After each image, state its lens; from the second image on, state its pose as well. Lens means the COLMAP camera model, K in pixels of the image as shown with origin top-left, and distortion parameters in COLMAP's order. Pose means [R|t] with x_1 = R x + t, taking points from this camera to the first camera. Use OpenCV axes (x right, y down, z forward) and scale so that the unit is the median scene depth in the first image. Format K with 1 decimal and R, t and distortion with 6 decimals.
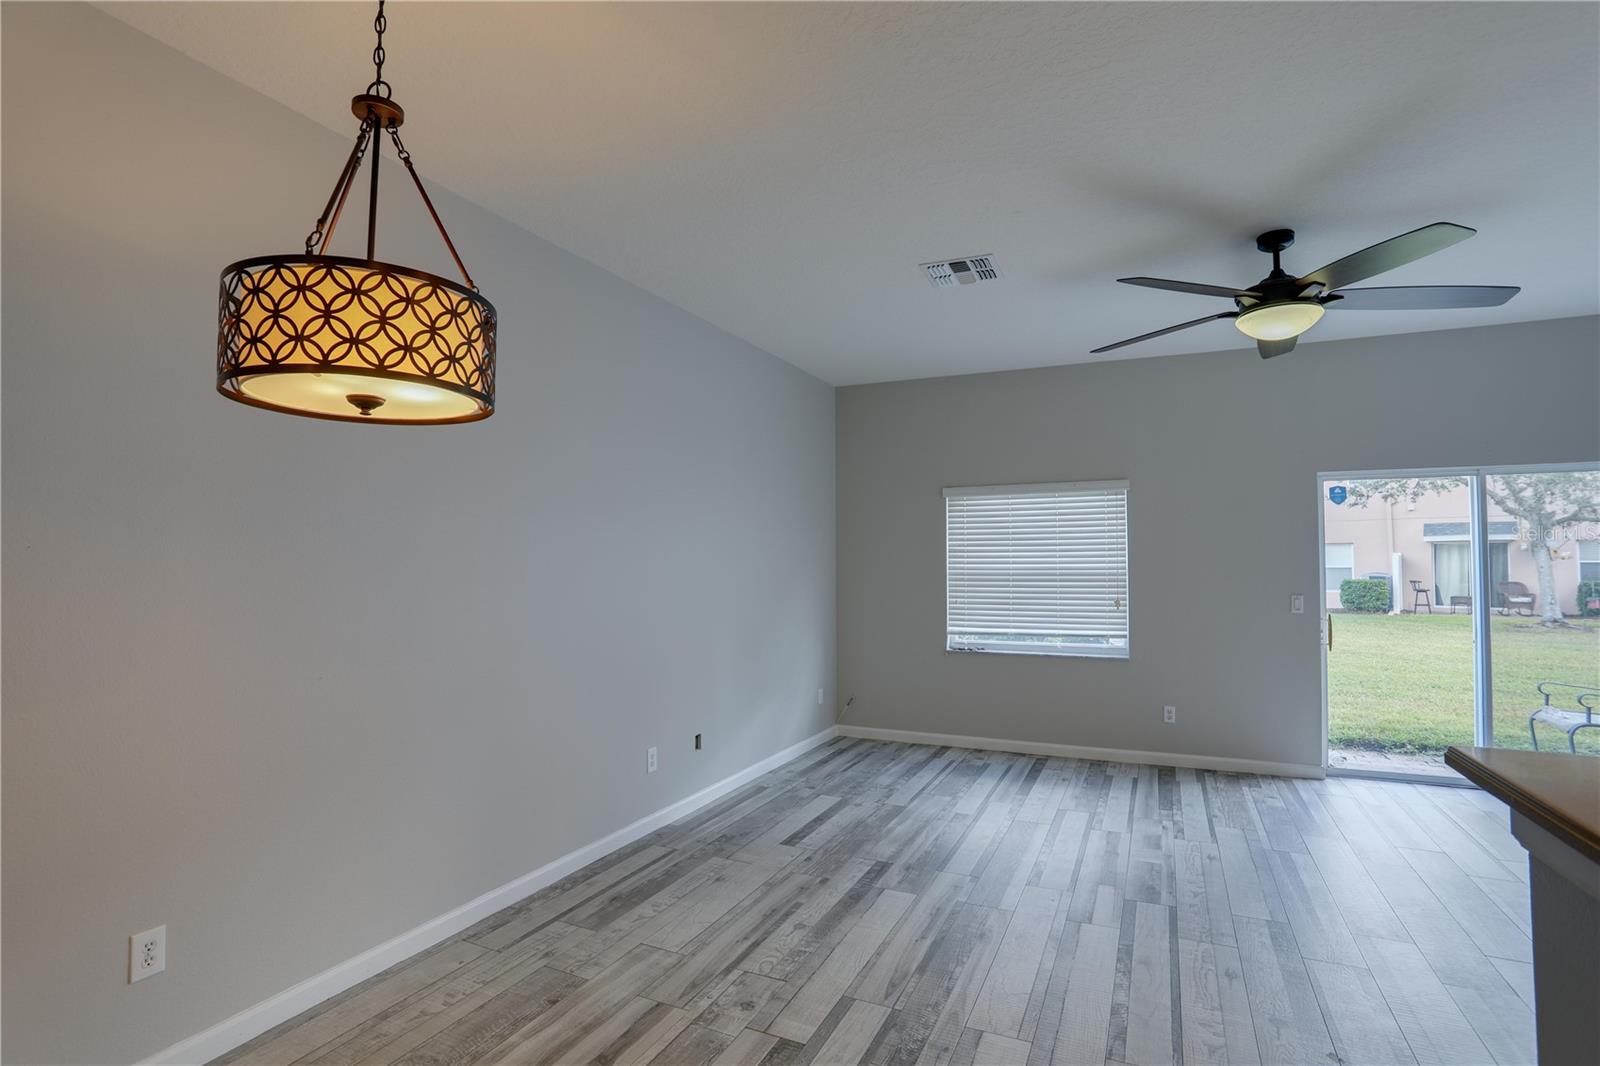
lens RADIAL K [[778.5, 0, 800.0], [0, 778.5, 533.0], [0, 0, 1]] dist [-0.075307, 0.032013]
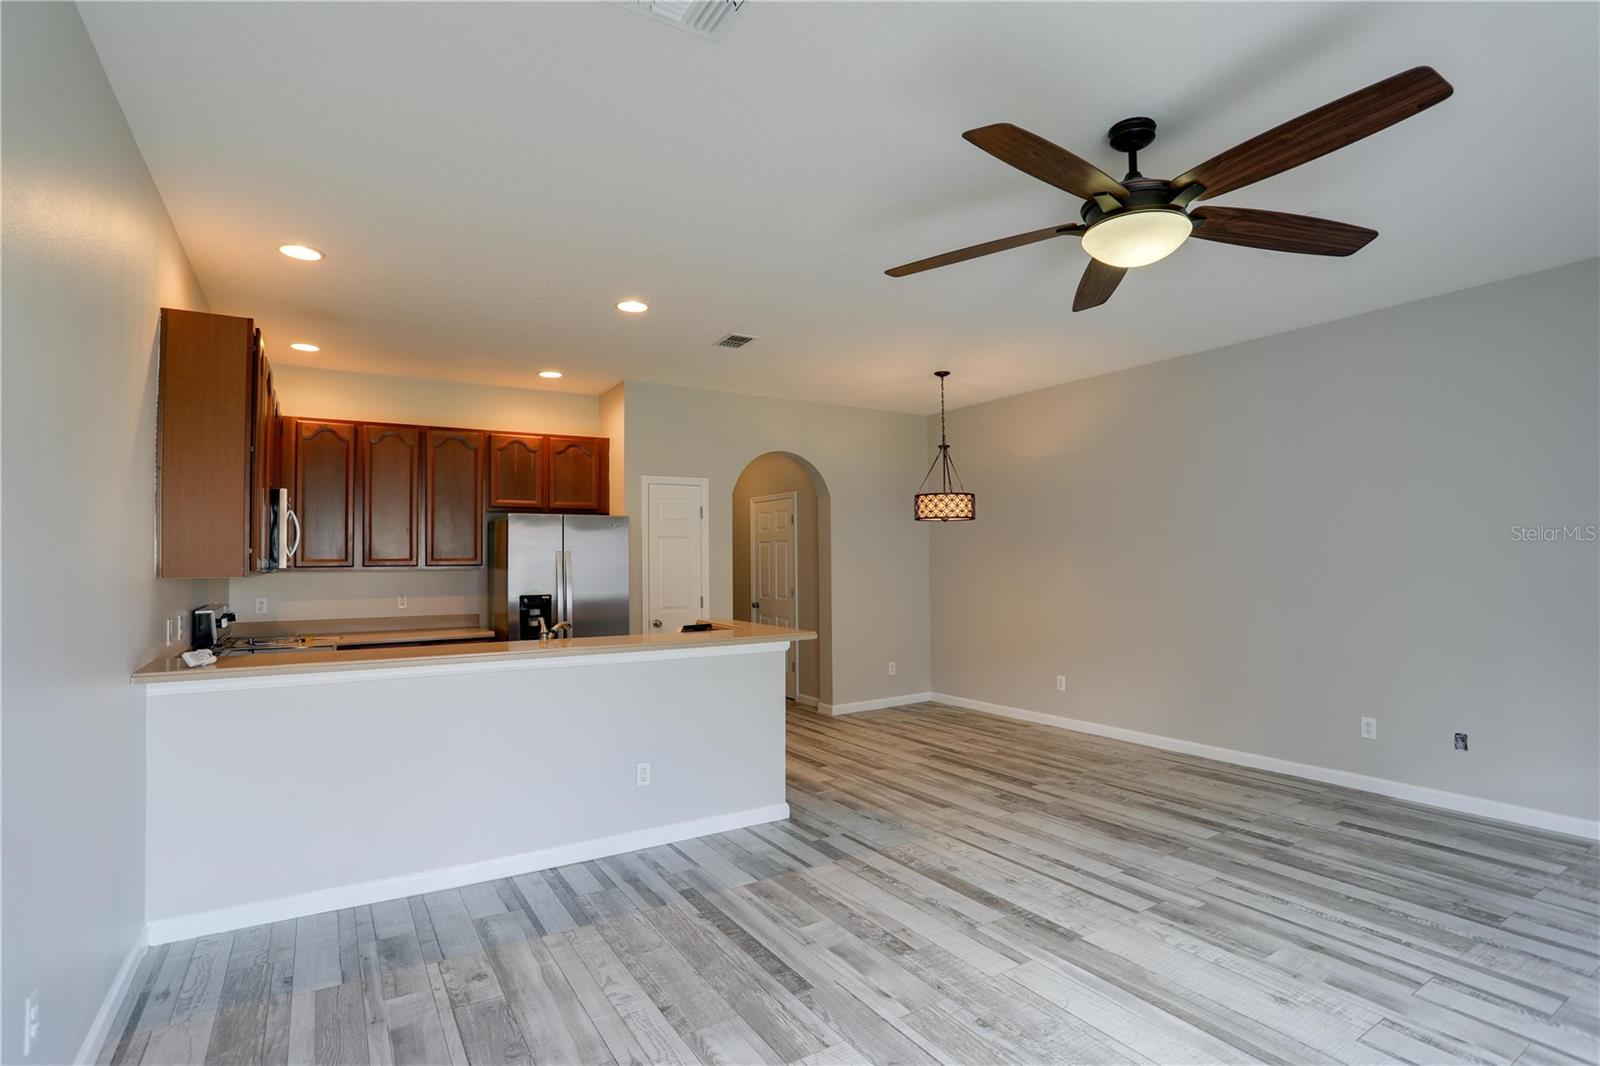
lens RADIAL K [[778.5, 0, 800.0], [0, 778.5, 533.0], [0, 0, 1]] dist [-0.075307, 0.032013]
pose [[-0.538005, -0.020781, -0.842685, 1.466339], [0.042272, 0.997773, -0.051594, 0.038182], [0.841881, -0.063380, -0.535928, 1.119467]]
